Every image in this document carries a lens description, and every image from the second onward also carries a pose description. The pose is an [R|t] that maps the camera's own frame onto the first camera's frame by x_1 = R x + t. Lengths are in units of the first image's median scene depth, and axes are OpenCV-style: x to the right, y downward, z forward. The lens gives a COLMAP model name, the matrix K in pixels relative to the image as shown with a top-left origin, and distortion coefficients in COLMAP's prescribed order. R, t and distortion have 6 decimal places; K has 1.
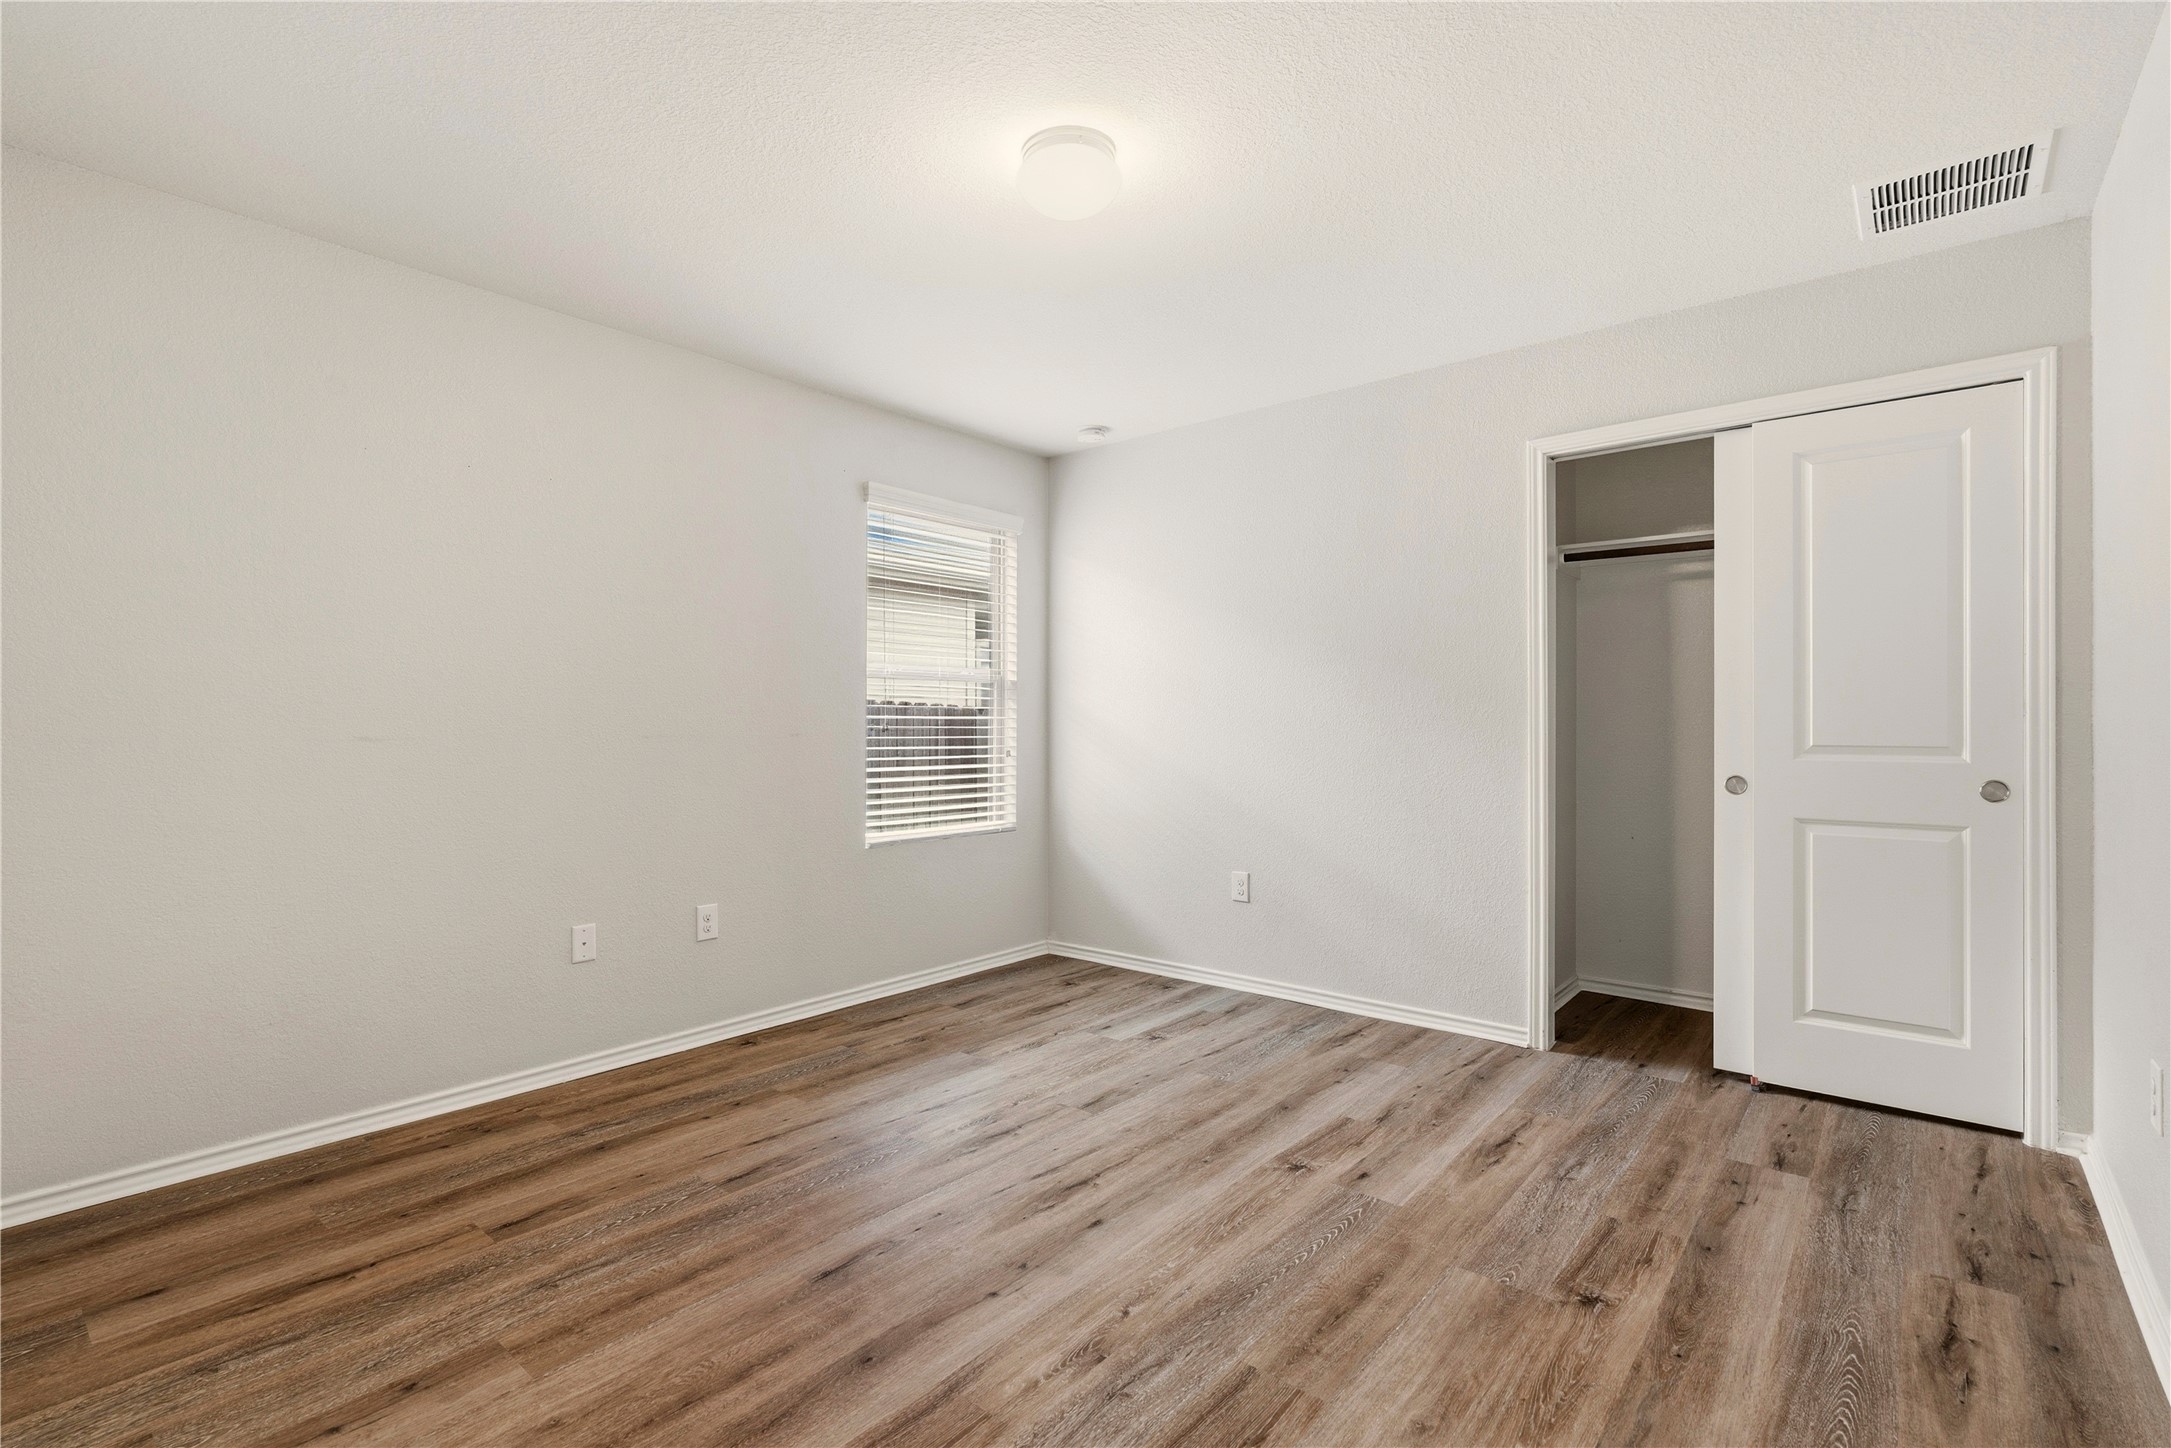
lens RADIAL K [[995.3, 0, 1081.8], [0, 995.3, 720.2], [0, 0, 1]] dist [-0.001572, 0.000249]
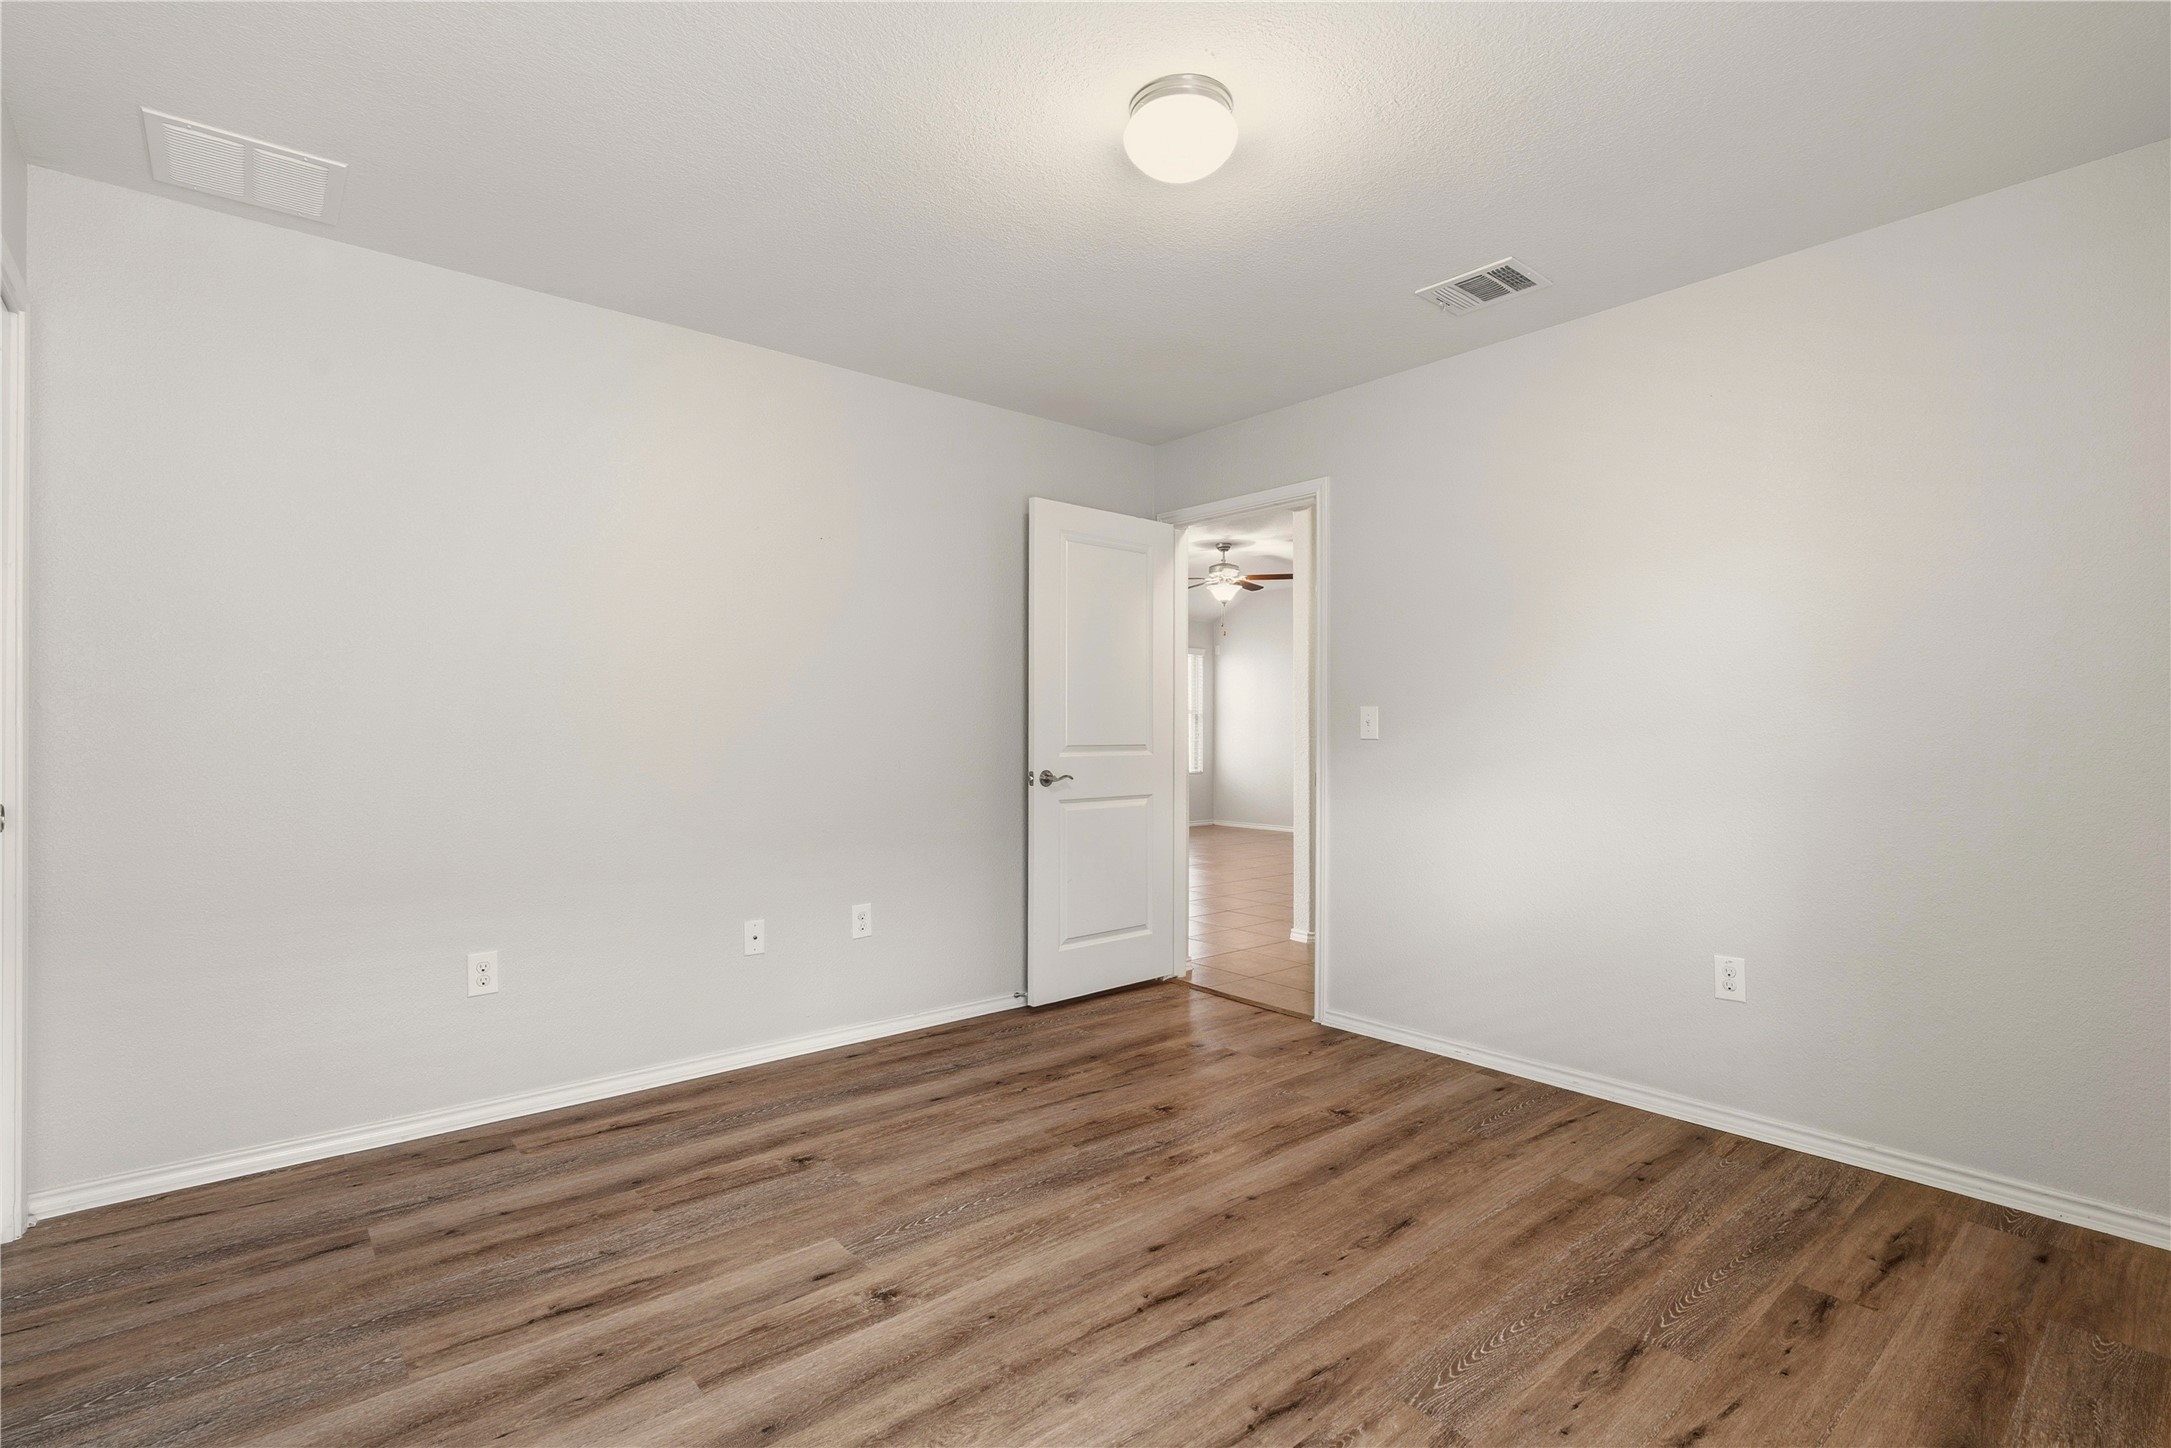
lens RADIAL K [[995.3, 0, 1081.8], [0, 995.3, 720.2], [0, 0, 1]] dist [-0.001572, 0.000249]
pose [[-0.986121, 0.001818, 0.166020, -0.080749], [-0.000486, 0.999904, -0.013833, 0.005819], [-0.166029, -0.013721, -0.986025, 2.081315]]
